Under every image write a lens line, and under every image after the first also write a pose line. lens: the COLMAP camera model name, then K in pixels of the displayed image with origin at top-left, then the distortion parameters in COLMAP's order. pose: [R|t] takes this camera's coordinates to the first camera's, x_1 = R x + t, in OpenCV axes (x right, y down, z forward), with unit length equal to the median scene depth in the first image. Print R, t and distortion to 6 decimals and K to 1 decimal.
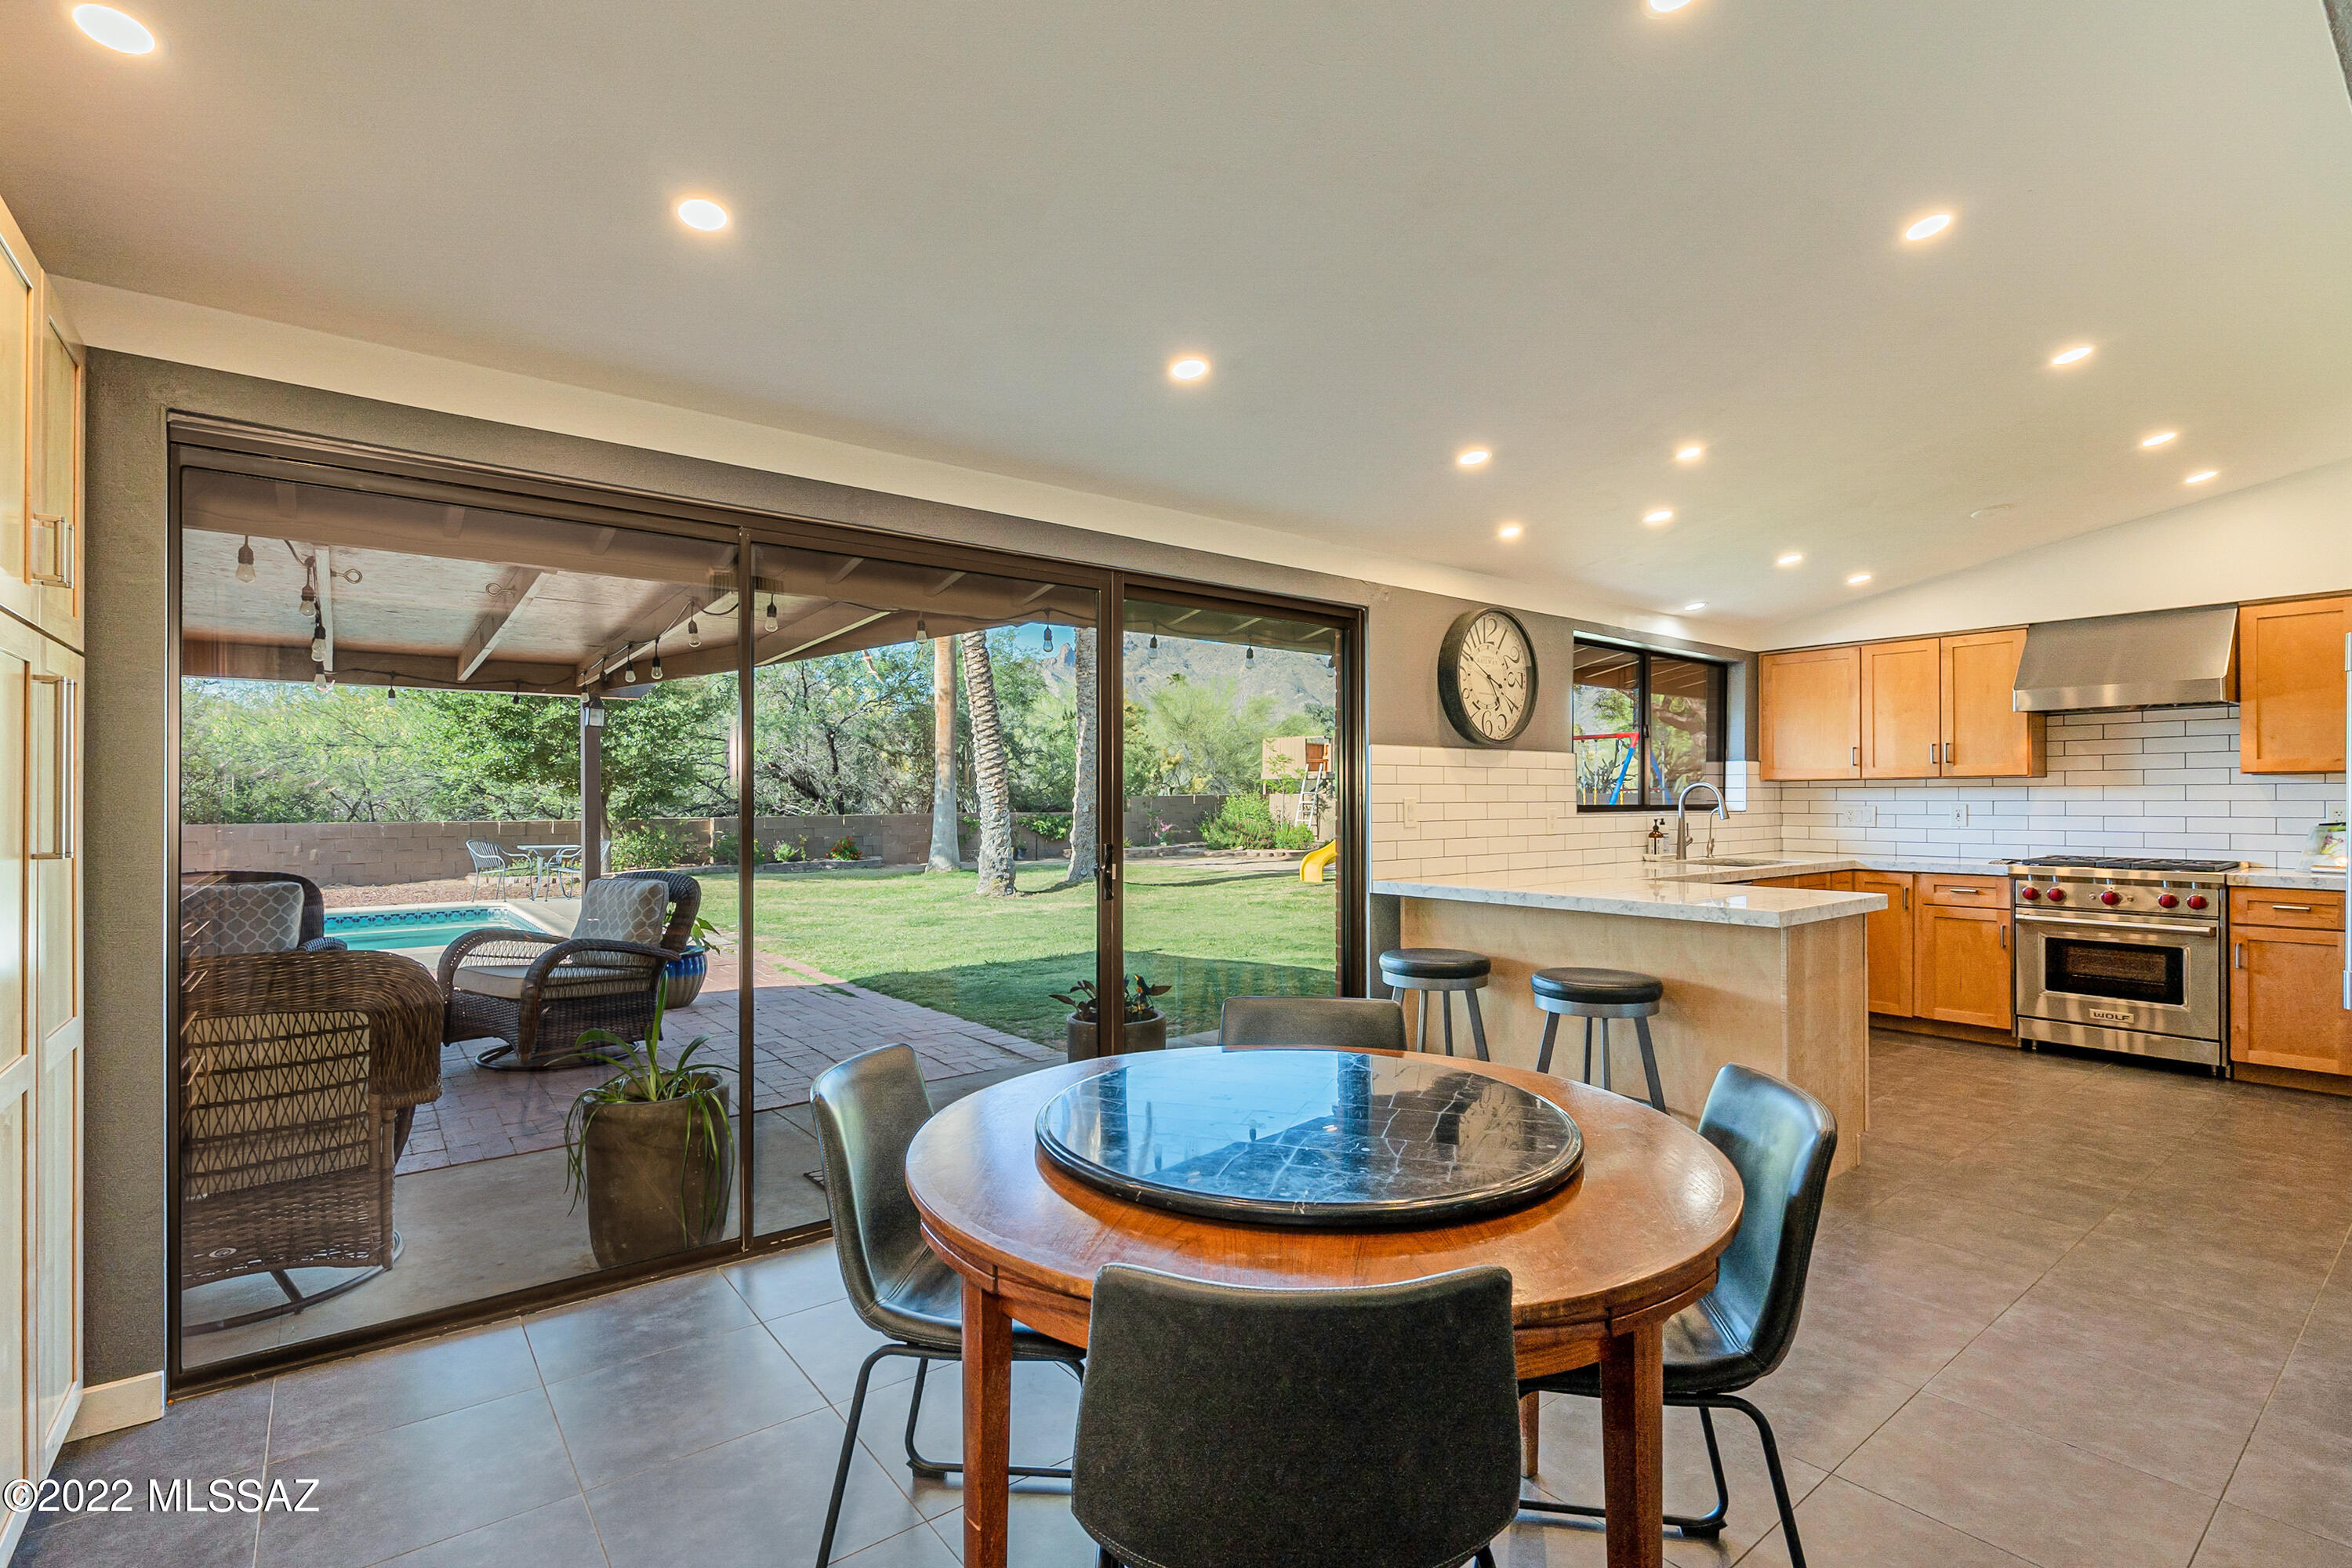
lens RADIAL K [[1065.1, 0, 1167.9], [0, 1065.1, 794.9], [0, 0, 1]] dist [-0.005174, 0.003296]
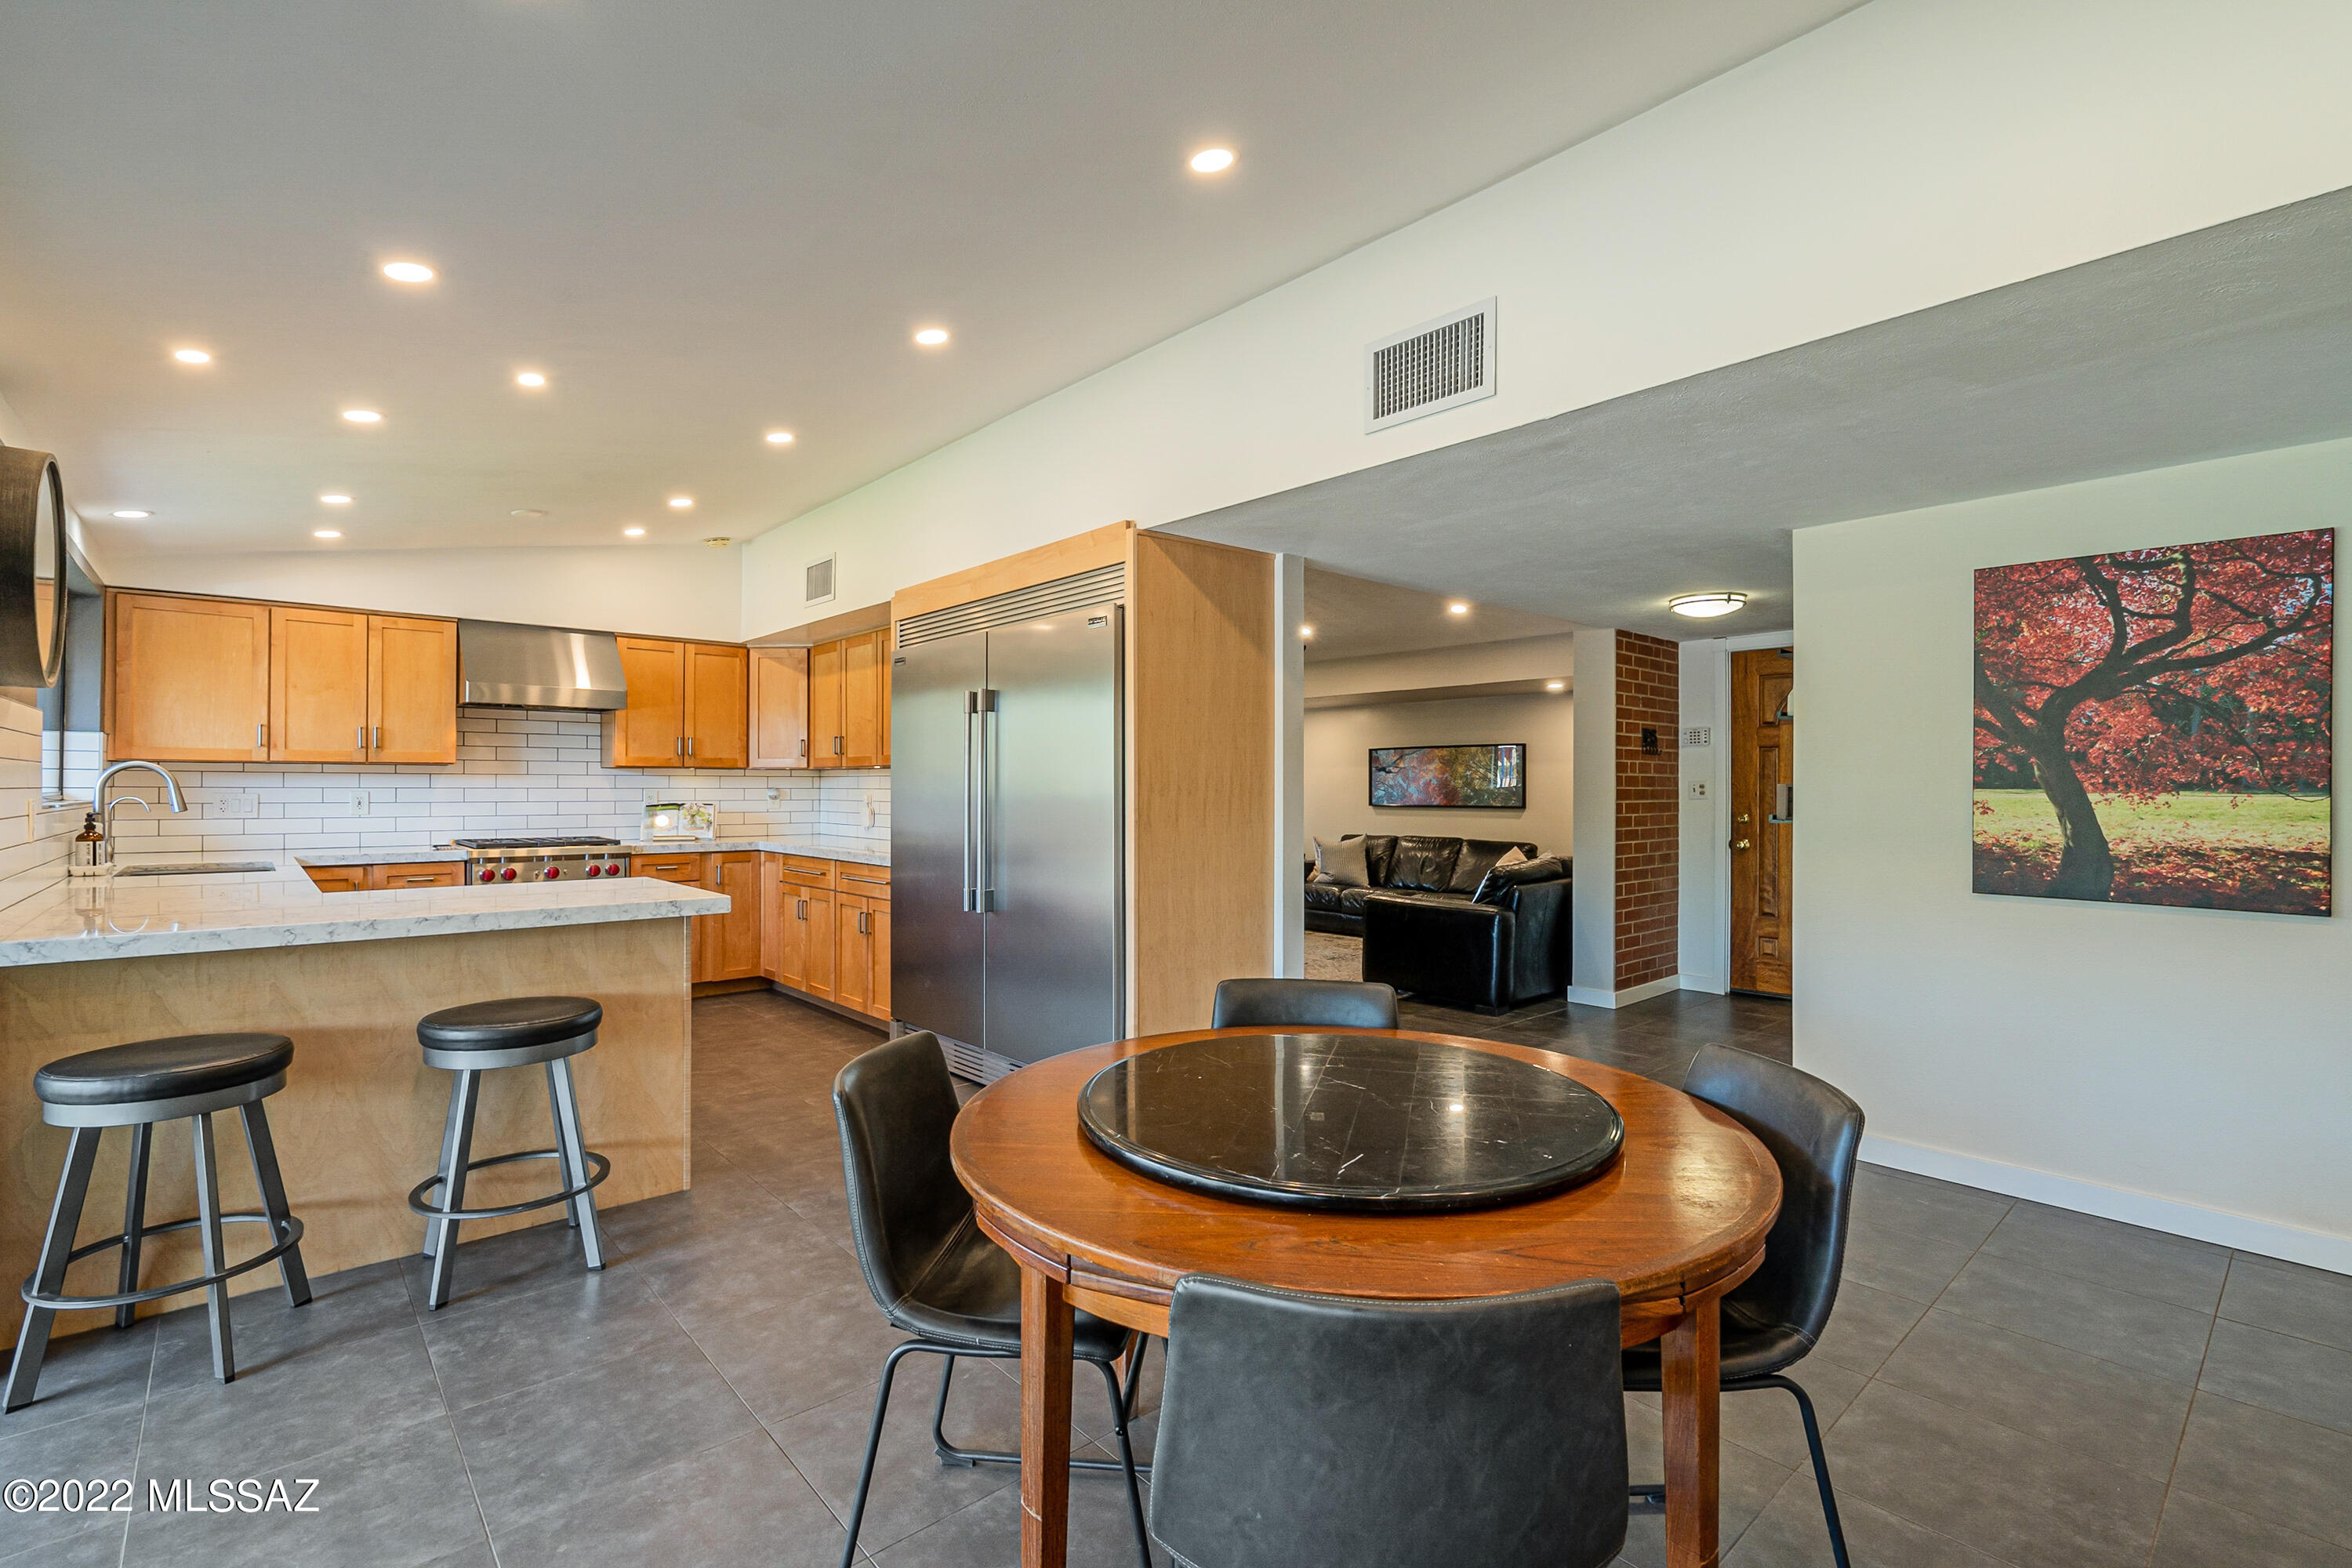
lens RADIAL K [[1065.1, 0, 1170.9], [0, 1065.1, 787.5], [0, 0, 1]] dist [-0.005174, 0.003296]
pose [[-0.056345, 0.002087, 0.998409, -0.271137], [-0.007118, 0.999972, -0.002492, 0.002733], [-0.998386, -0.007247, -0.056328, 0.365474]]
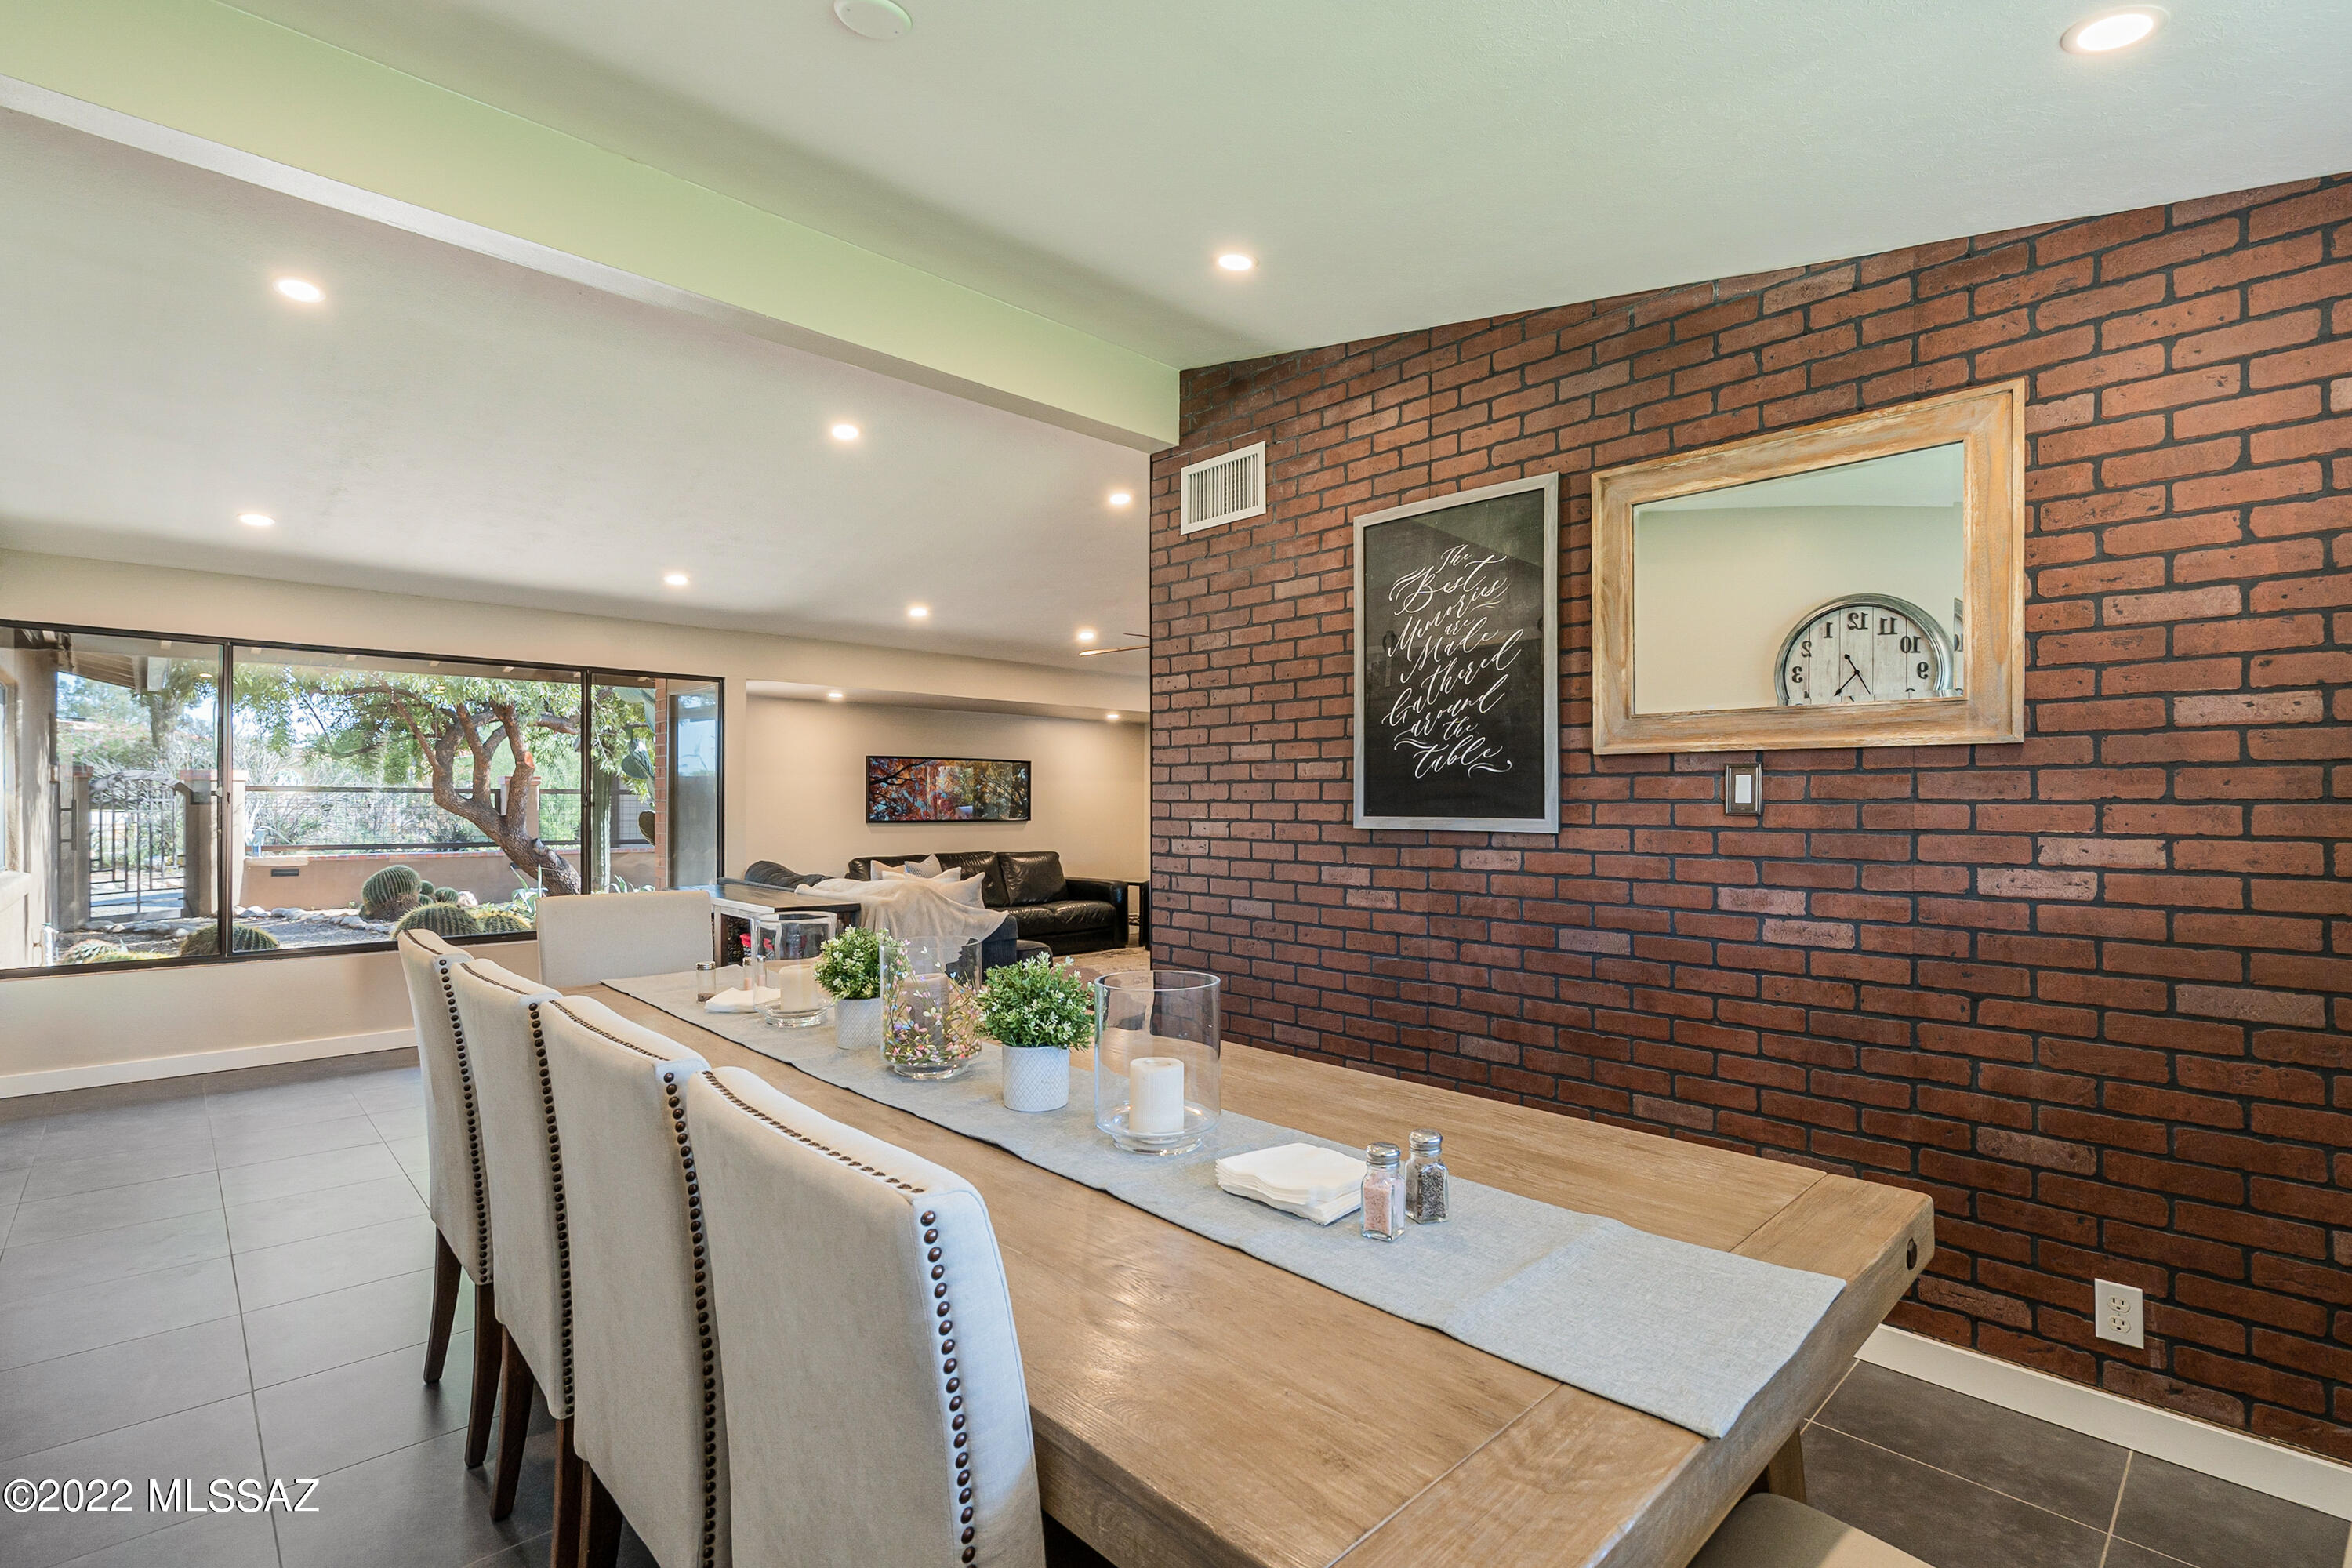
lens RADIAL K [[1065.1, 0, 1179.6], [0, 1065.1, 805.0], [0, 0, 1]] dist [-0.005174, 0.003296]
pose [[-0.994176, -0.003117, -0.107723, 1.187217], [-0.003158, 0.999995, 0.000210, -0.000786], [0.107722, 0.000549, -0.994181, 1.472240]]
